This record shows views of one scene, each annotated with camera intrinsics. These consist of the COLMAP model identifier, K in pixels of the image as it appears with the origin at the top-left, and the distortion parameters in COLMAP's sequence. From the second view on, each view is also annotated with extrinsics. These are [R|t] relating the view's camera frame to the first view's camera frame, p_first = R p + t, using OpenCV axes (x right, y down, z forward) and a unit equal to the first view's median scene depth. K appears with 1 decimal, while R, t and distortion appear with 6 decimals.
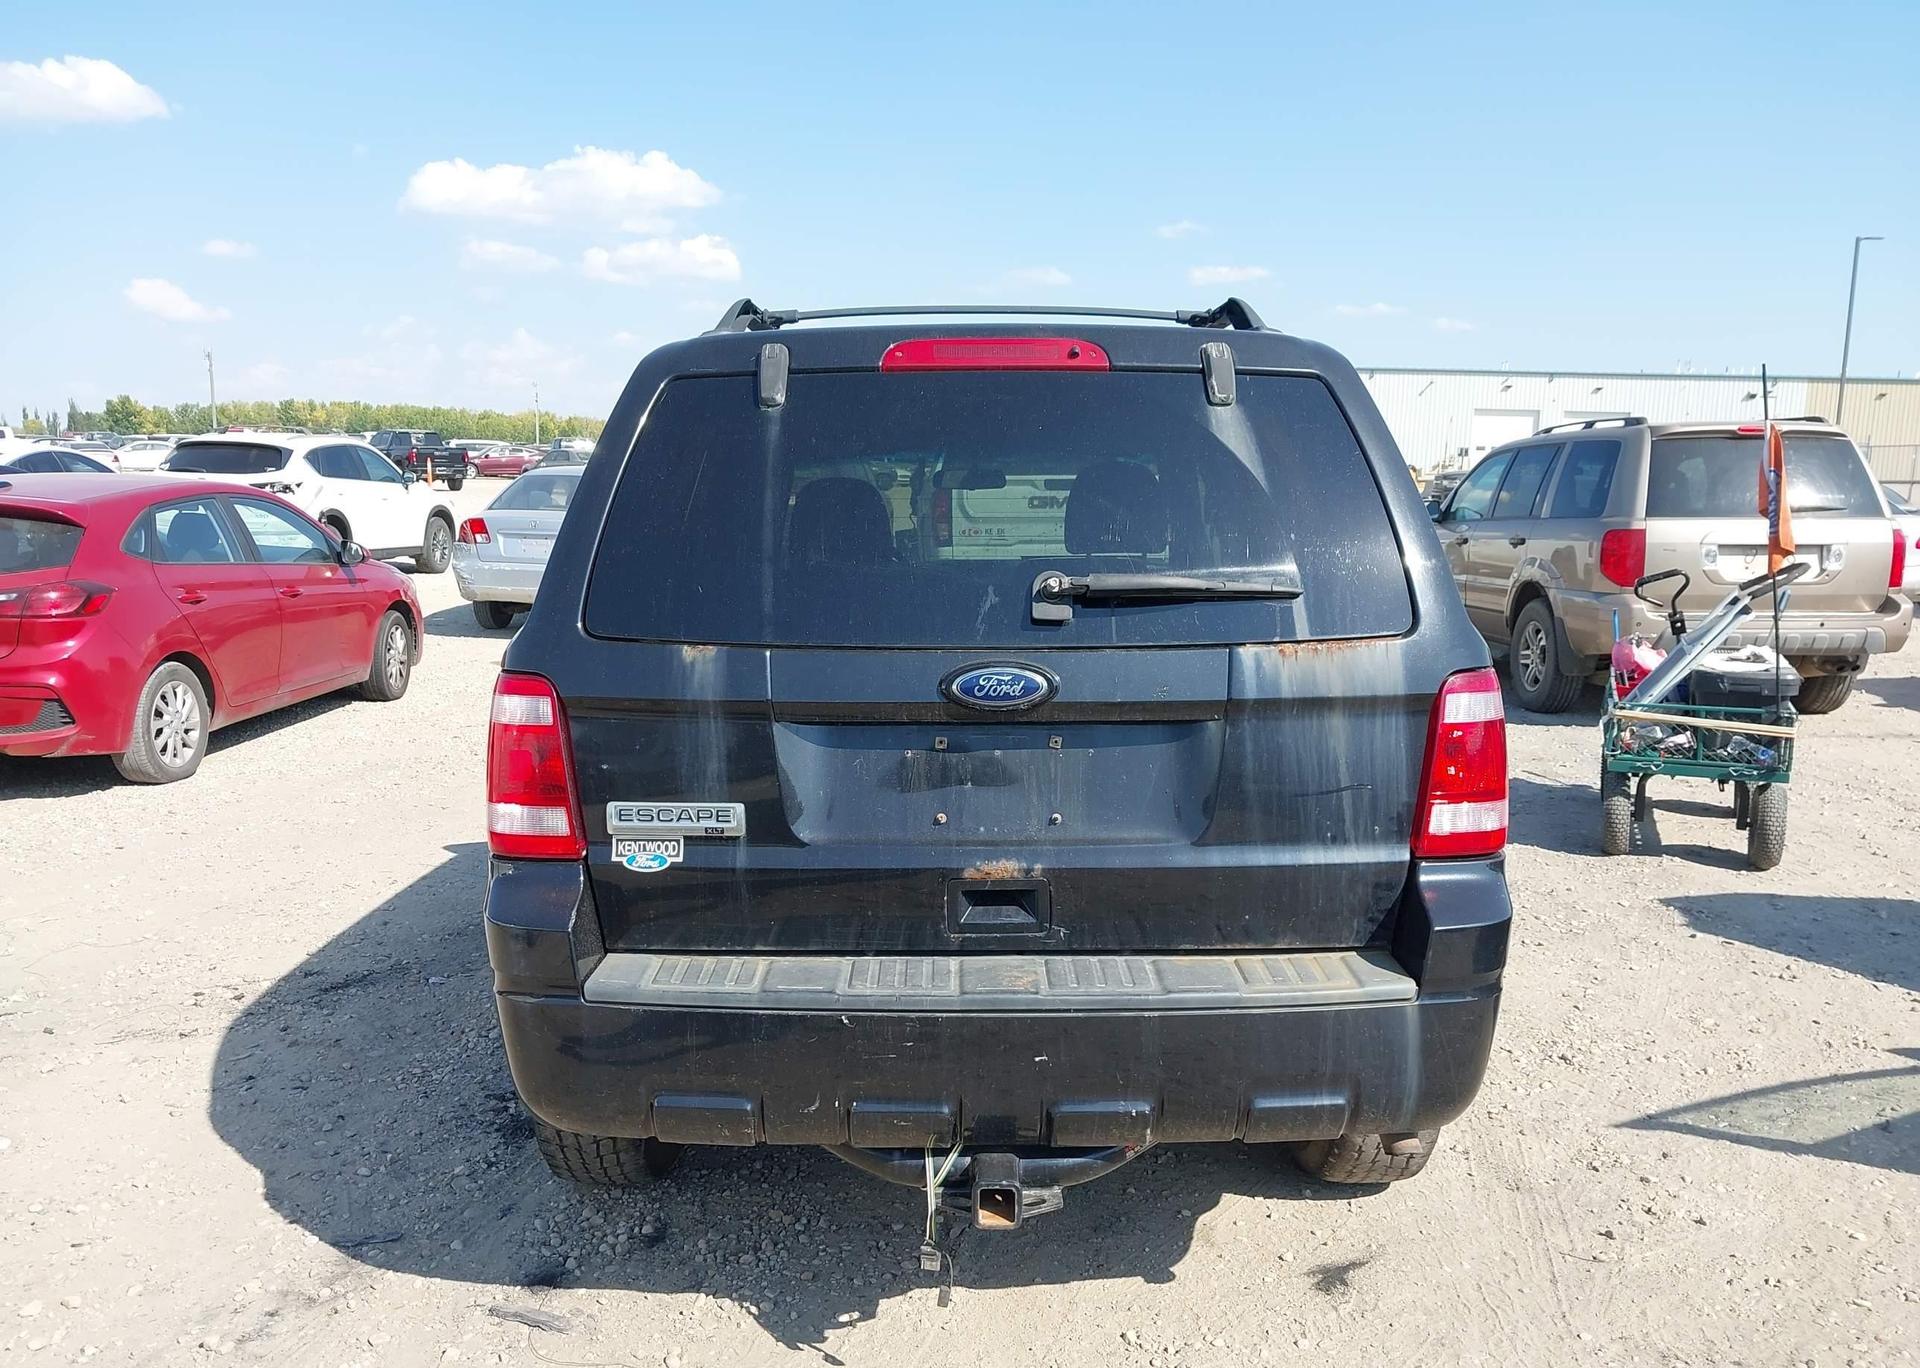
lens RADIAL K [[1536.8, 0, 964.8], [0, 1536.8, 679.2], [0, 0, 1]] dist [0.035564, -0.056707]
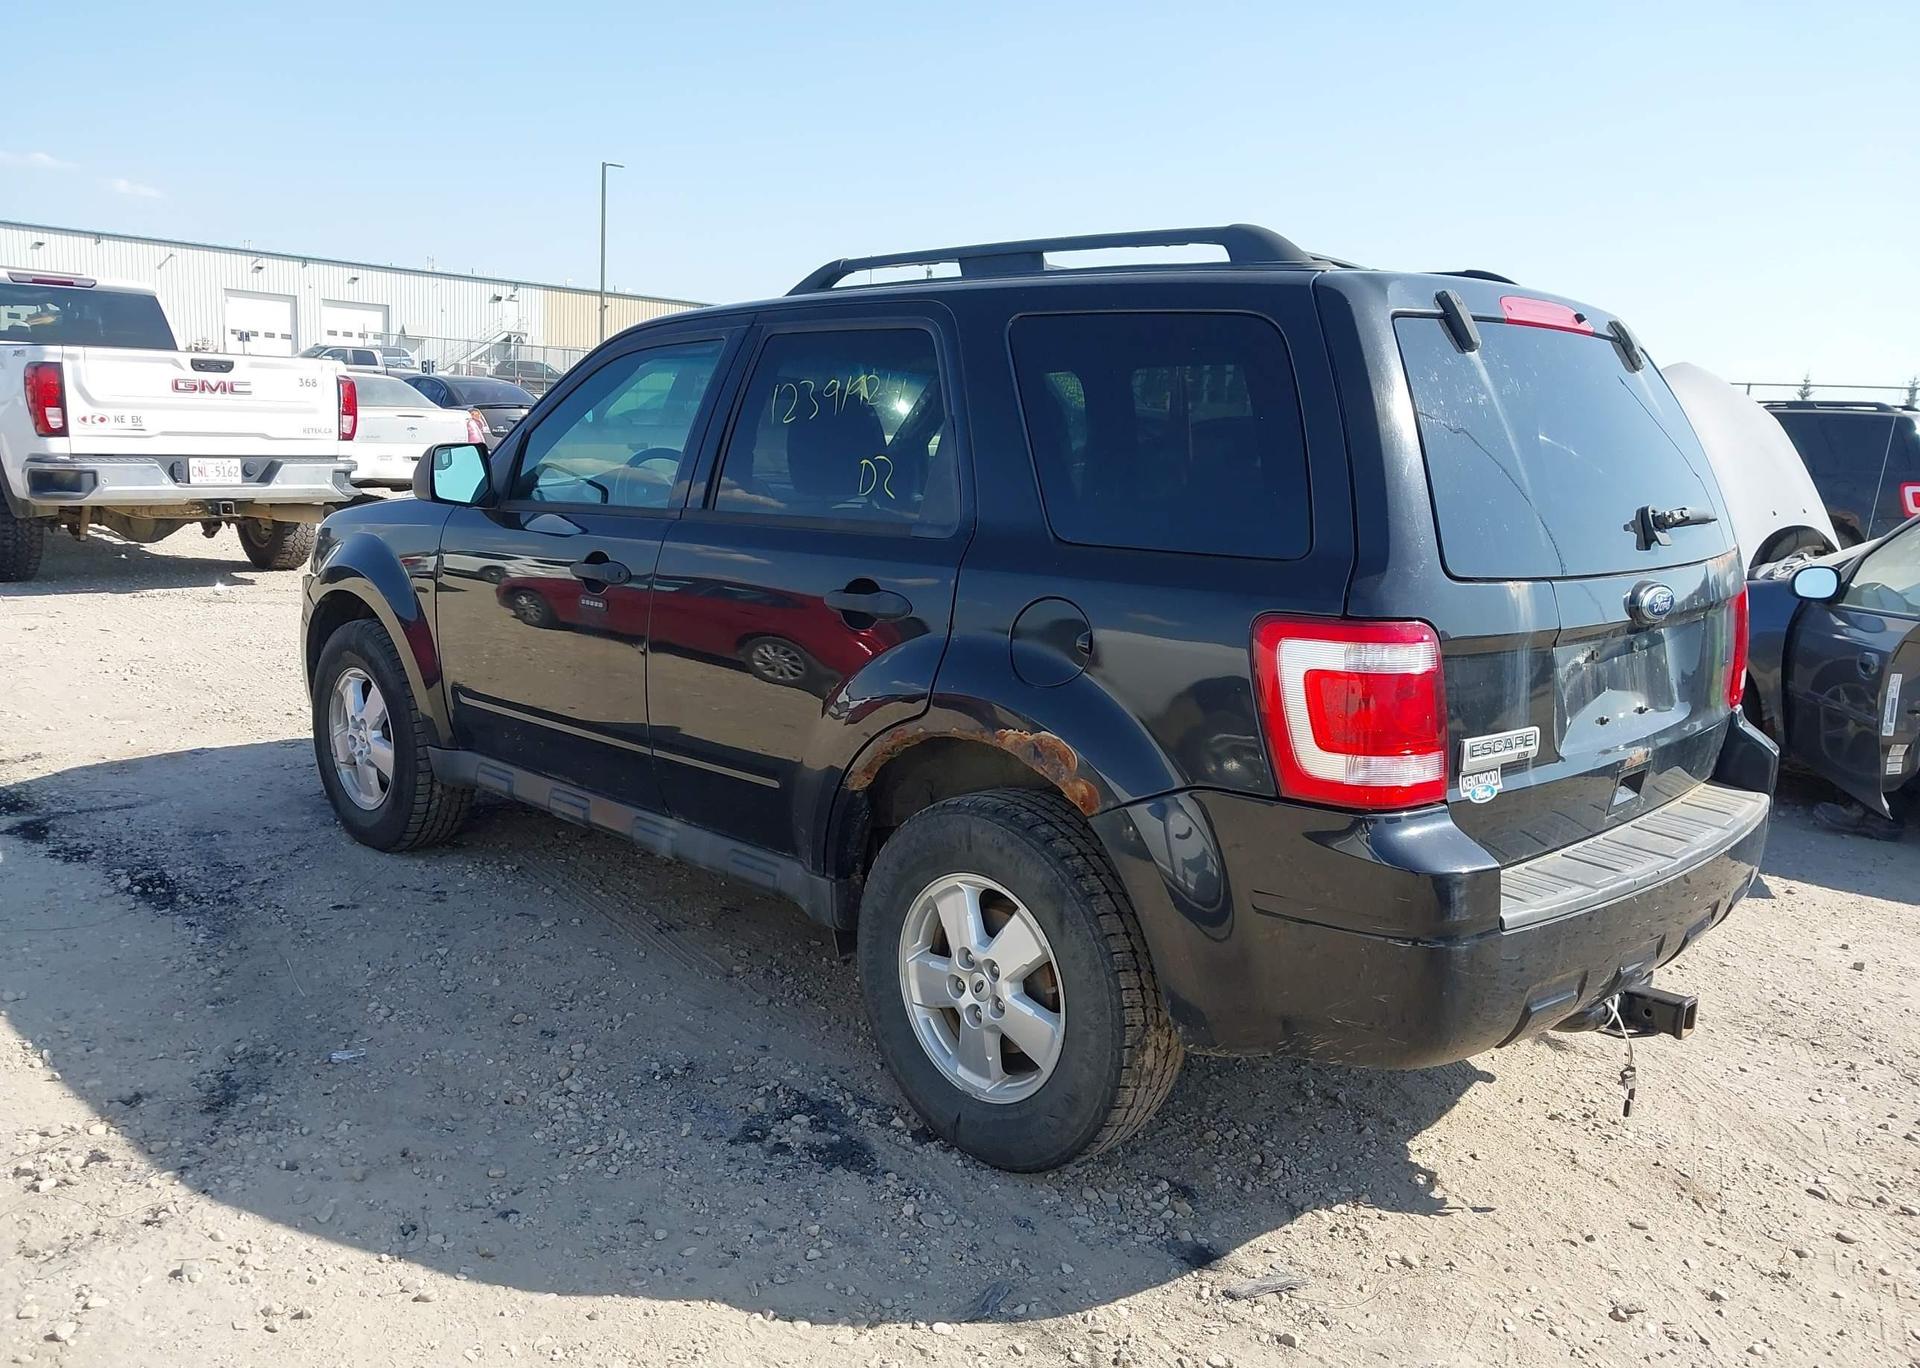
lens RADIAL K [[1536.8, 0, 941.2], [0, 1536.8, 692.6], [0, 0, 1]] dist [0.035564, -0.056707]
pose [[0.704649, -0.101666, 0.702235, -1.183688], [0.046494, 0.994171, 0.097277, -0.066666], [-0.708031, -0.035897, 0.705268, 0.527367]]
